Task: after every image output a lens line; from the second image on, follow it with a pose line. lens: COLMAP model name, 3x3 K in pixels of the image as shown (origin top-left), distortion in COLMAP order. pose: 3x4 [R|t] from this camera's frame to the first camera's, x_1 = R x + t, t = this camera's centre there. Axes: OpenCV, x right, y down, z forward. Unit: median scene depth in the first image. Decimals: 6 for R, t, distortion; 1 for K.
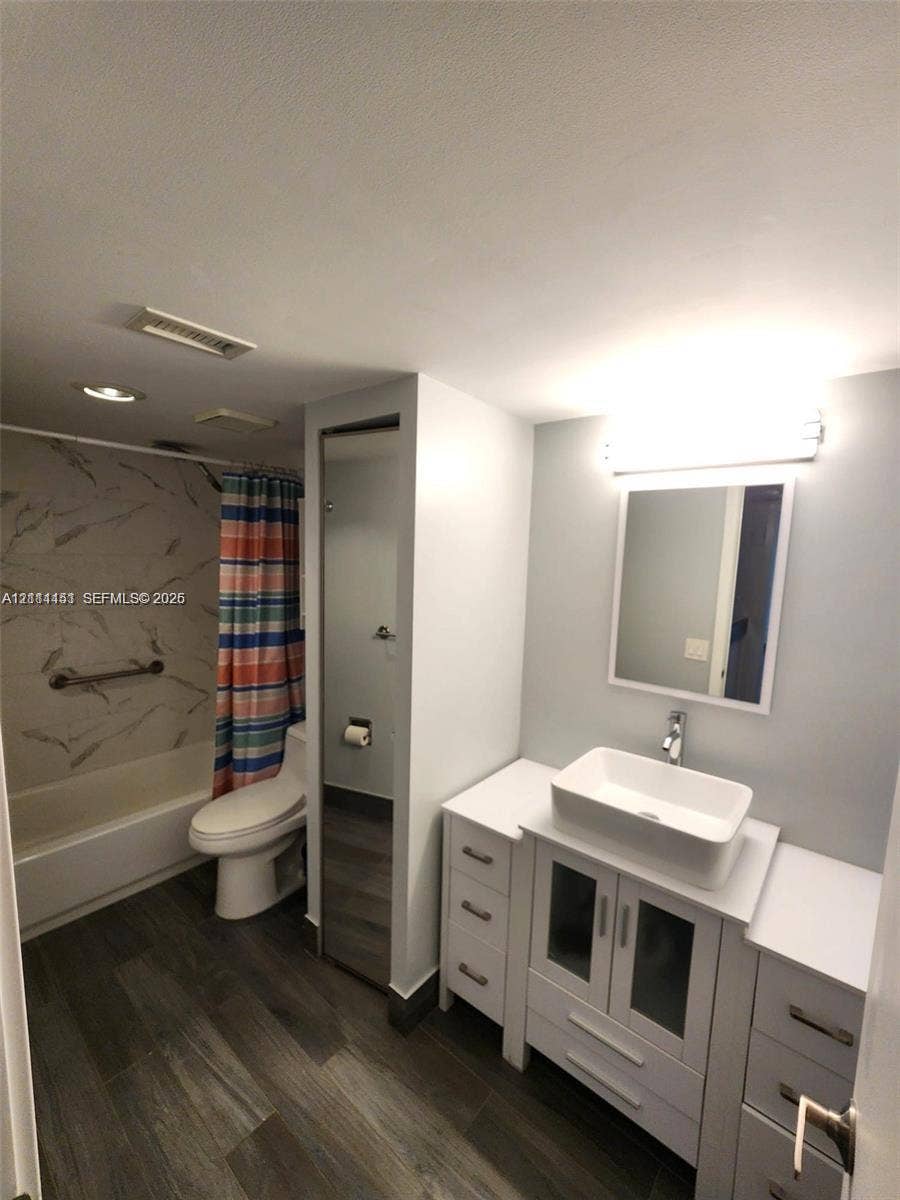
lens RADIAL K [[494.6, 0, 455.4], [0, 494.6, 605.3], [0, 0, 1]] dist [0.001512, 0.000621]
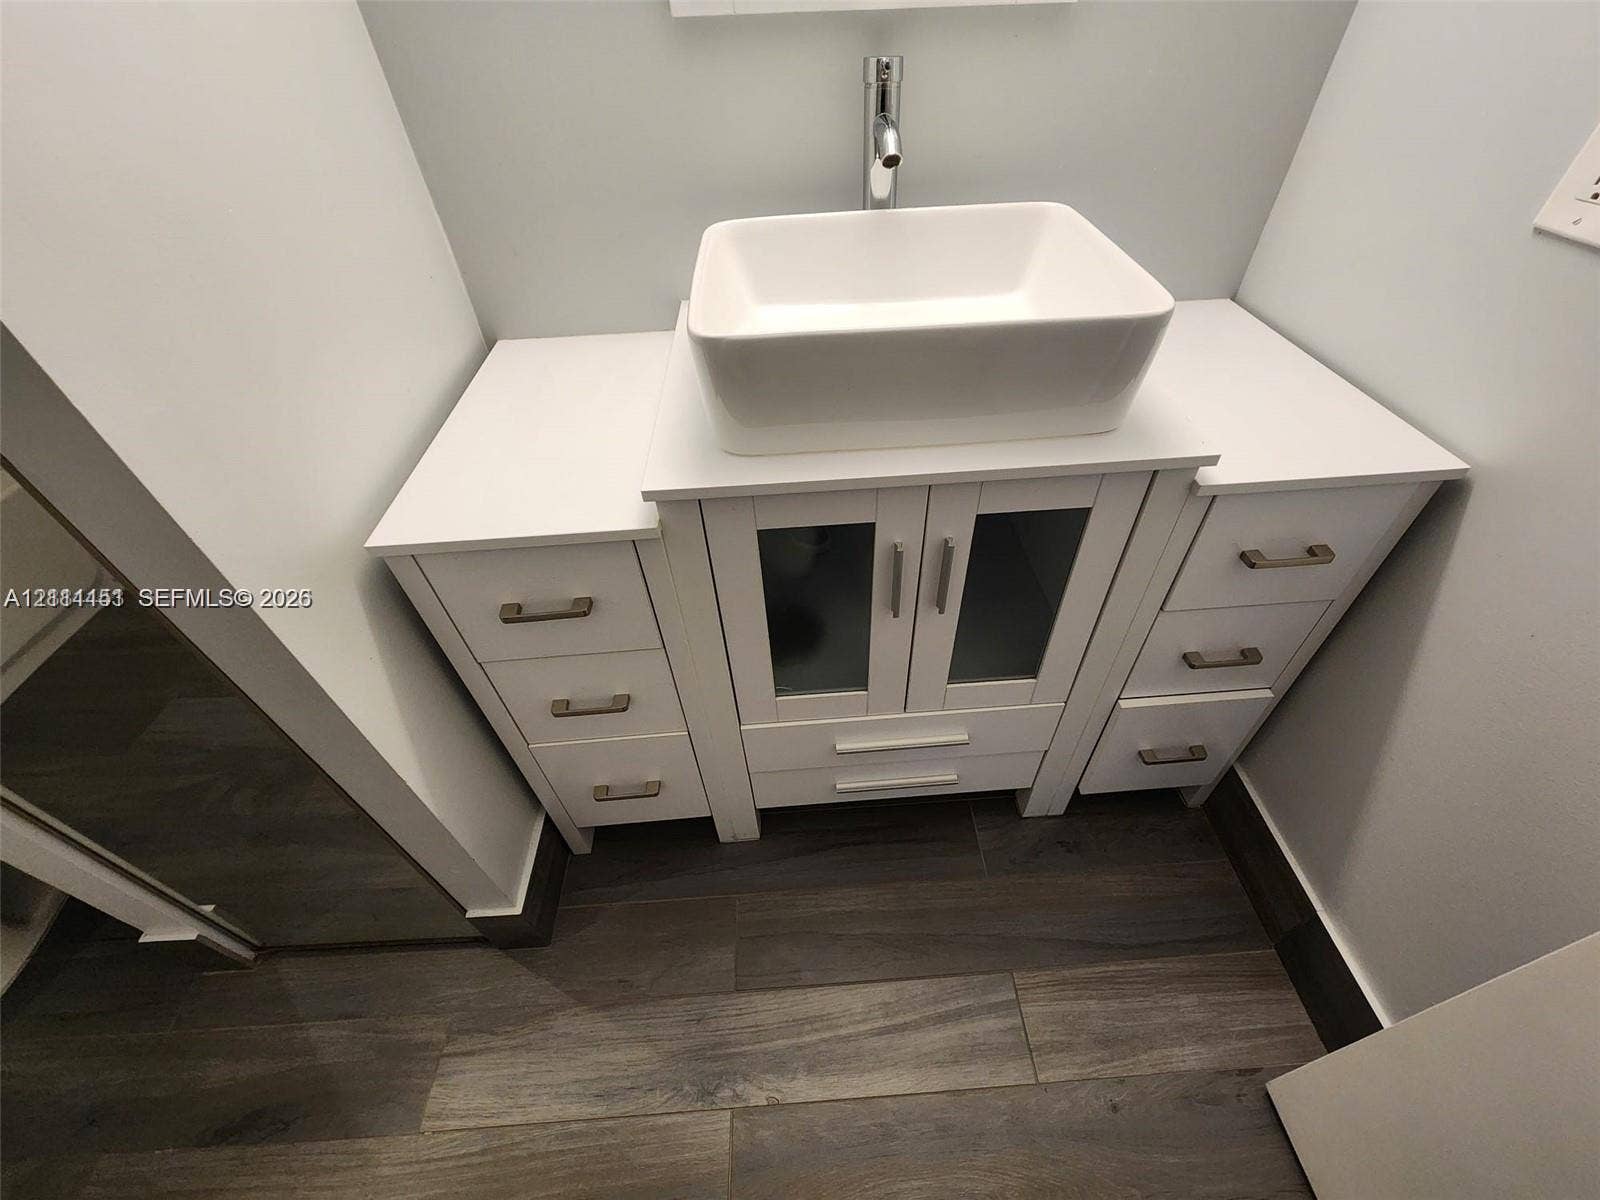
lens RADIAL K [[659.5, 0, 814.0], [0, 659.5, 591.9], [0, 0, 1]] dist [0.001512, 0.000621]
pose [[0.726204, -0.510478, 0.460478, -0.032773], [0.119214, 0.753165, 0.646939, 0.206781], [-0.677064, -0.414914, 0.607807, 0.593705]]
